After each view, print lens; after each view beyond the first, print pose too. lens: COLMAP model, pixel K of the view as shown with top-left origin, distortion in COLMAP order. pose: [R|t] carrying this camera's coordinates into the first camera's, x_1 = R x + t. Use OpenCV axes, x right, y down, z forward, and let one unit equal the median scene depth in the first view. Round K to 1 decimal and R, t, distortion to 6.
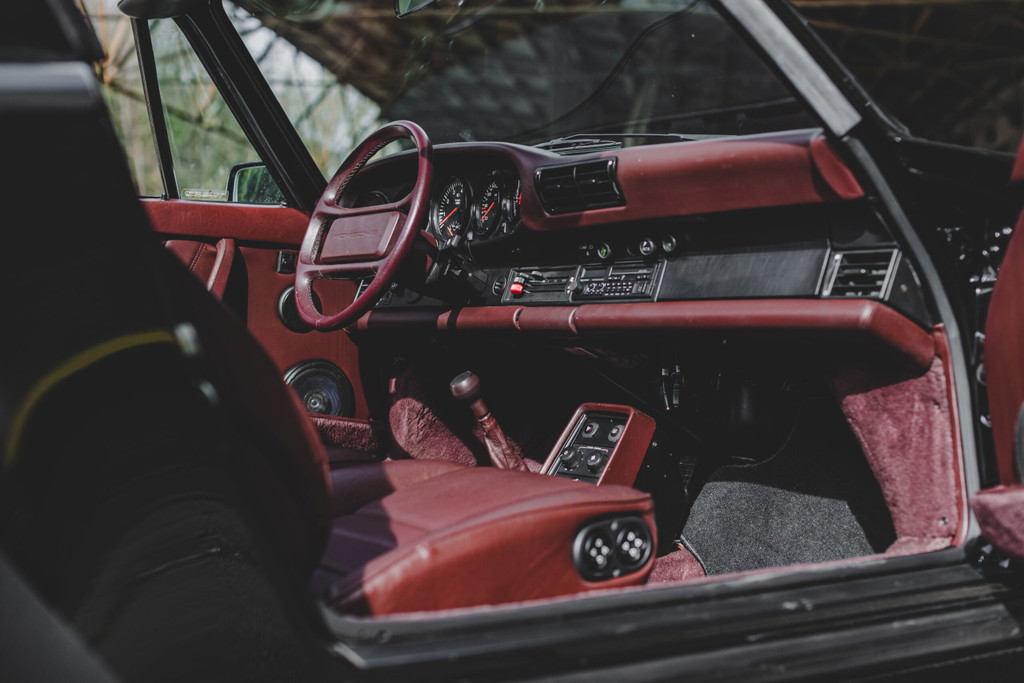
lens RADIAL K [[1540.7, 0, 512.0], [0, 1540.7, 341.5], [0, 0, 1]] dist [0.032647, -0.078969]
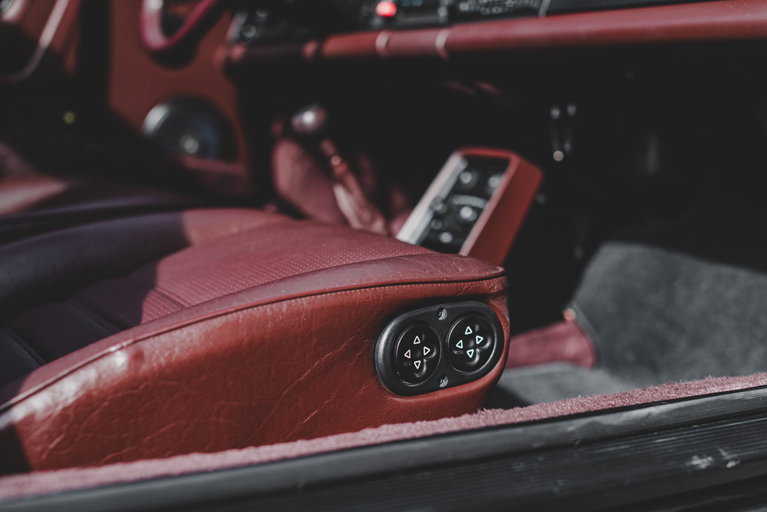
lens RADIAL K [[1154.0, 0, 383.5], [0, 1154.0, 256.0], [0, 0, 1]] dist [0.032647, -0.078969]
pose [[0.996168, 0.035264, -0.080037, 0.058400], [-0.025383, 0.992295, 0.121272, 0.023407], [0.083697, -0.118776, 0.989387, 0.360593]]
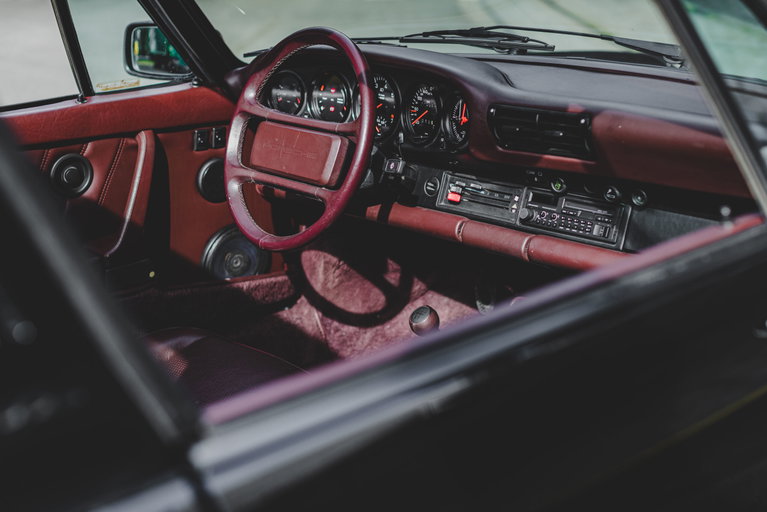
lens RADIAL K [[1154.0, 0, 383.5], [0, 1154.0, 256.0], [0, 0, 1]] dist [0.032647, -0.078969]
pose [[0.993048, -0.067018, 0.096771, -0.123270], [0.036815, 0.957687, 0.285448, -0.222953], [-0.111807, -0.279901, 0.953496, 0.272490]]
